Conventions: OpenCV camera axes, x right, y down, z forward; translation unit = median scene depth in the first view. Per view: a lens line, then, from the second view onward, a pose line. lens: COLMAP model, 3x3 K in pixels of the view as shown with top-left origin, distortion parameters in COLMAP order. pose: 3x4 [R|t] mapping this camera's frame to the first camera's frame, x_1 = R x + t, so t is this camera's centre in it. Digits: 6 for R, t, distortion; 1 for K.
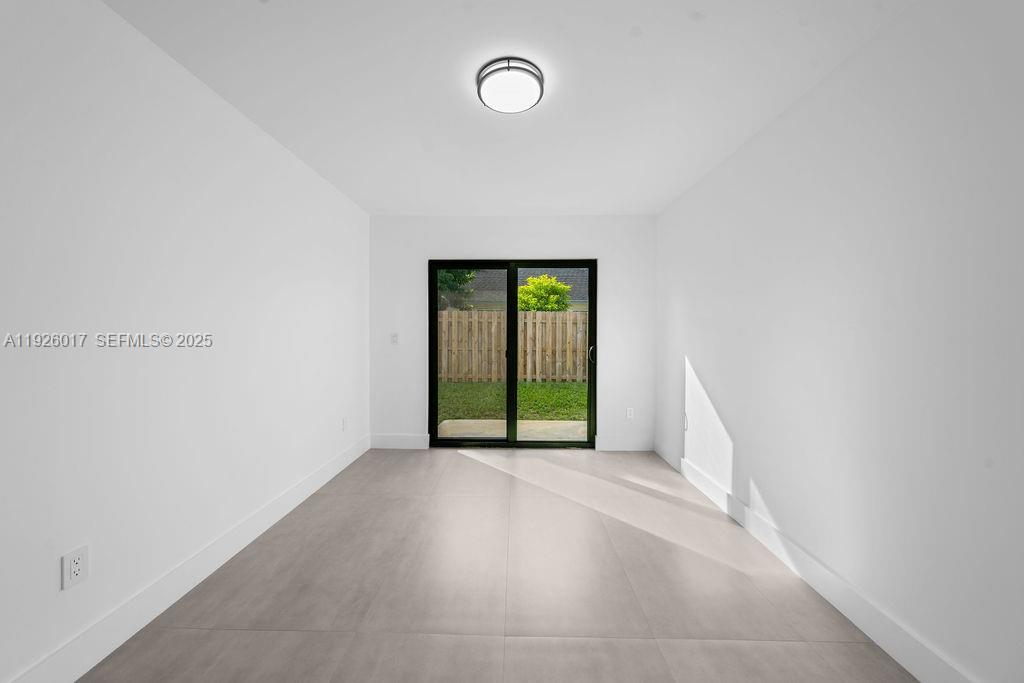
lens RADIAL K [[398.6, 0, 510.1], [0, 398.6, 326.1], [0, 0, 1]] dist [0.052341, 0.000119]
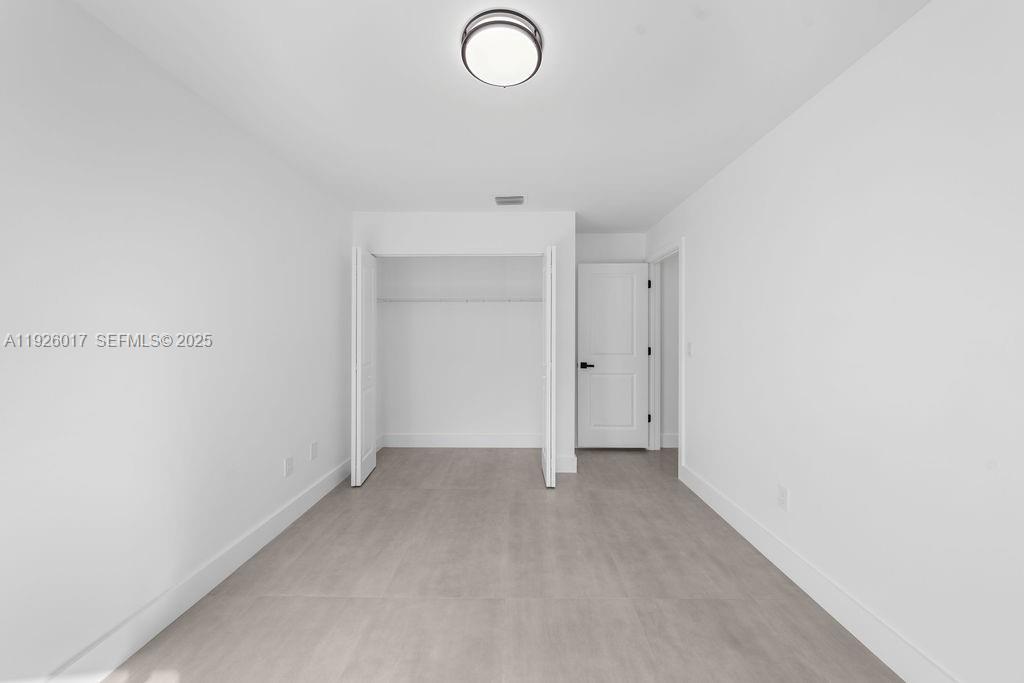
lens RADIAL K [[352.1, 0, 510.4], [0, 352.1, 334.0], [0, 0, 1]] dist [-0.002390, -0.000098]
pose [[-0.999995, -0.001982, -0.002629, -0.023642], [-0.001971, 0.999989, -0.004250, -0.007683], [0.002637, -0.004245, -0.999988, 1.733271]]
